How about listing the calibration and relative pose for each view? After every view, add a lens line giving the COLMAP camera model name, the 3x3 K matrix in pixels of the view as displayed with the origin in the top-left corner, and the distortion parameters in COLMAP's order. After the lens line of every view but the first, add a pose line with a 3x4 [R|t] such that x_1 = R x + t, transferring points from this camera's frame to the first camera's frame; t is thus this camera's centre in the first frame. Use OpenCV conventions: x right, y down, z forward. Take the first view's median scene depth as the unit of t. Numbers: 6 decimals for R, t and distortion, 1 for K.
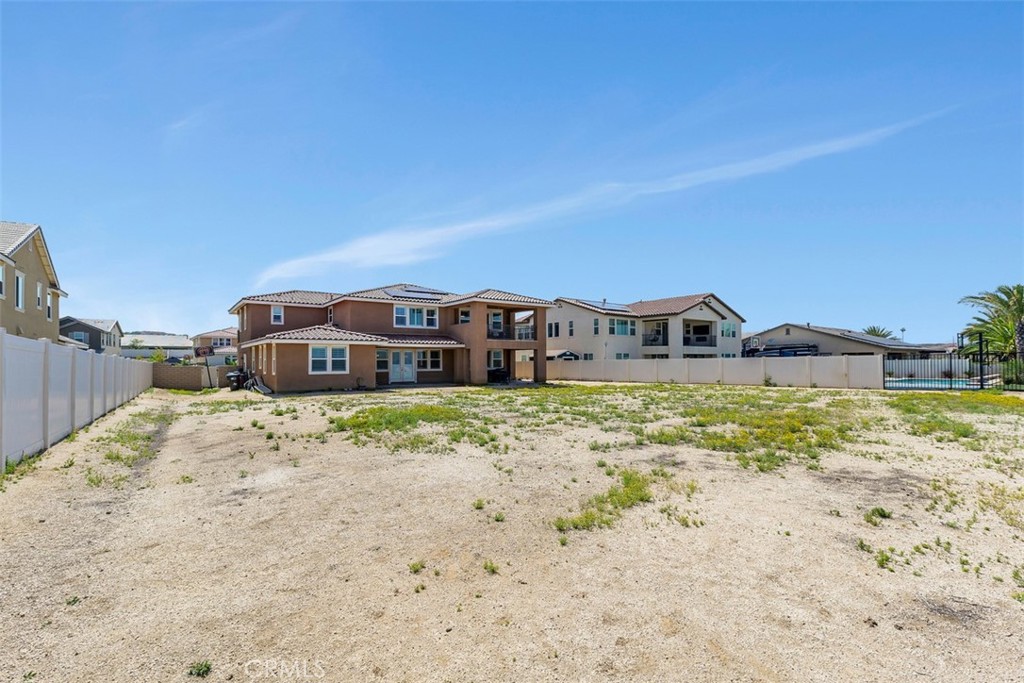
lens RADIAL K [[460.7, 0, 509.0], [0, 460.7, 353.8], [0, 0, 1]] dist [0.000995, 0.000027]
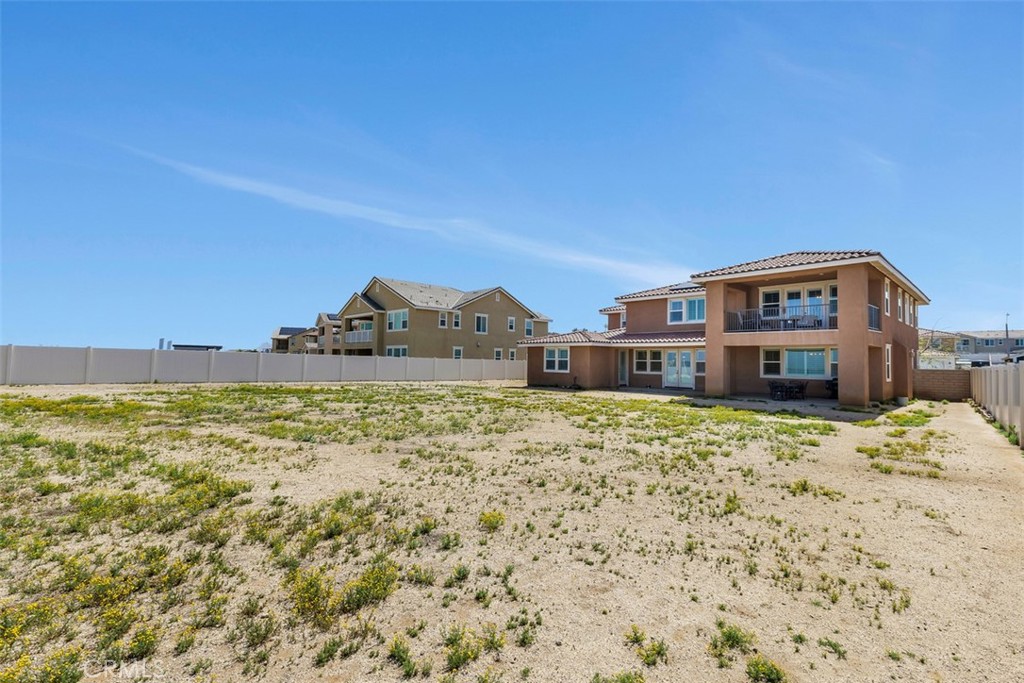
lens RADIAL K [[460.7, 0, 509.0], [0, 460.7, 353.8], [0, 0, 1]] dist [0.000995, 0.000027]
pose [[0.139779, -0.009843, -0.990134, 0.584032], [0.003358, 0.999950, -0.009467, 0.005987], [0.990177, -0.002002, 0.139805, 0.566513]]
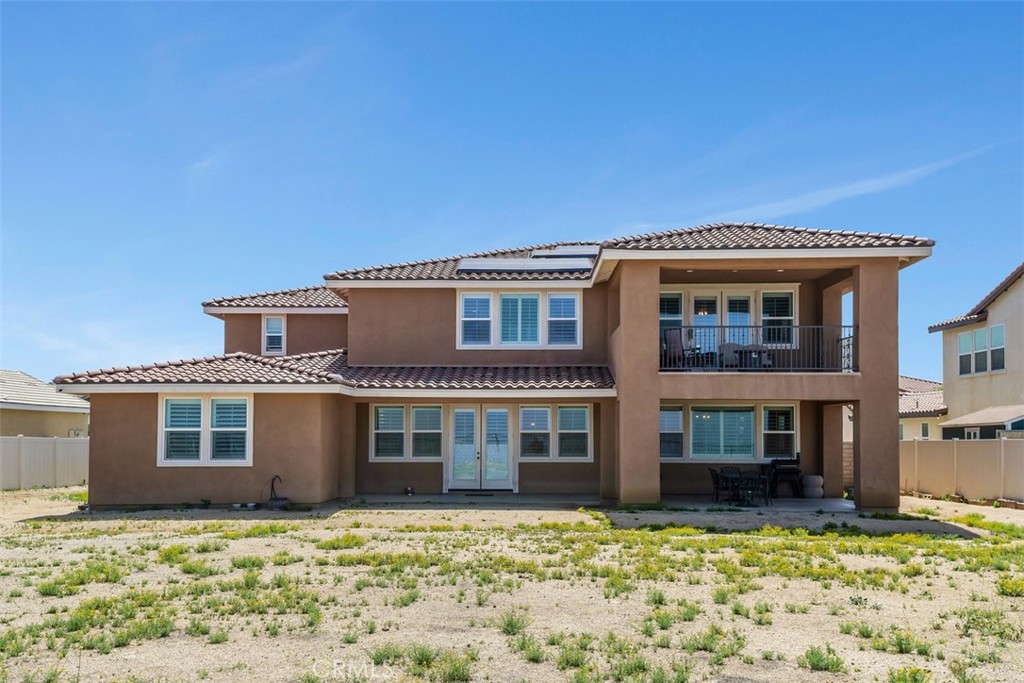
lens RADIAL K [[966.0, 0, 511.5], [0, 966.0, 391.4], [0, 0, 1]] dist [0.096759, 0.001393]
pose [[0.800846, -0.022791, -0.598436, 0.278412], [0.004906, 0.999492, -0.031499, 0.004667], [0.598850, 0.022290, 0.800551, 0.364824]]
